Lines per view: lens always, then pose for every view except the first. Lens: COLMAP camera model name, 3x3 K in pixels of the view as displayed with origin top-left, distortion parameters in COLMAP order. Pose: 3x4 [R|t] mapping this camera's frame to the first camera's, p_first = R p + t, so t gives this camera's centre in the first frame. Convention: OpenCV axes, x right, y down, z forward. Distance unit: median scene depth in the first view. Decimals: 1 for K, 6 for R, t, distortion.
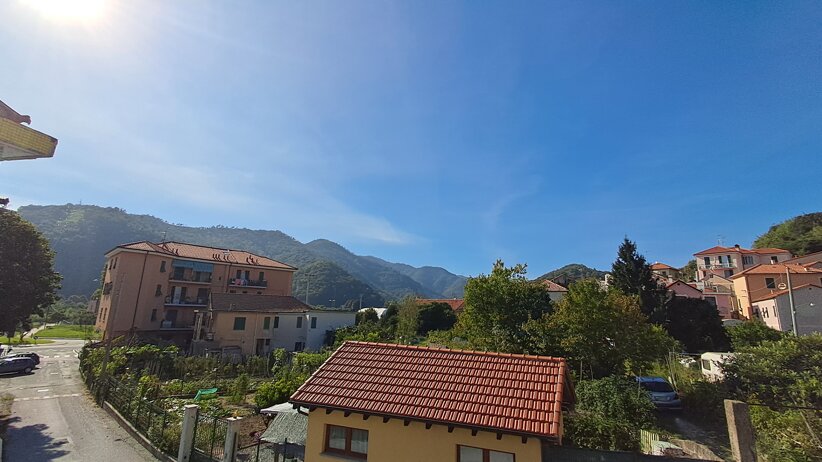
lens RADIAL K [[367.6, 0, 405.7], [0, 367.6, 227.1], [0, 0, 1]] dist [-0.003291, 0.000064]
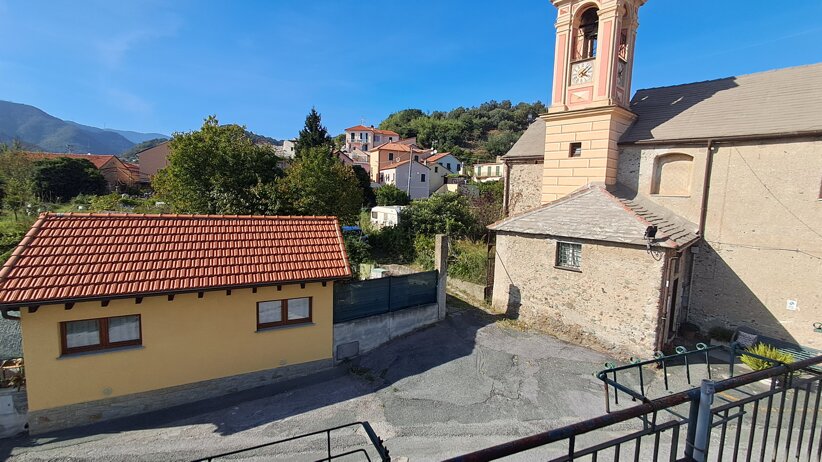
lens RADIAL K [[367.6, 0, 405.7], [0, 367.6, 227.1], [0, 0, 1]] dist [-0.003291, 0.000064]
pose [[0.669665, -0.086365, 0.737624, -0.128993], [-0.186805, 0.941693, 0.279853, 0.009438], [-0.718786, -0.325200, 0.614486, 0.051246]]
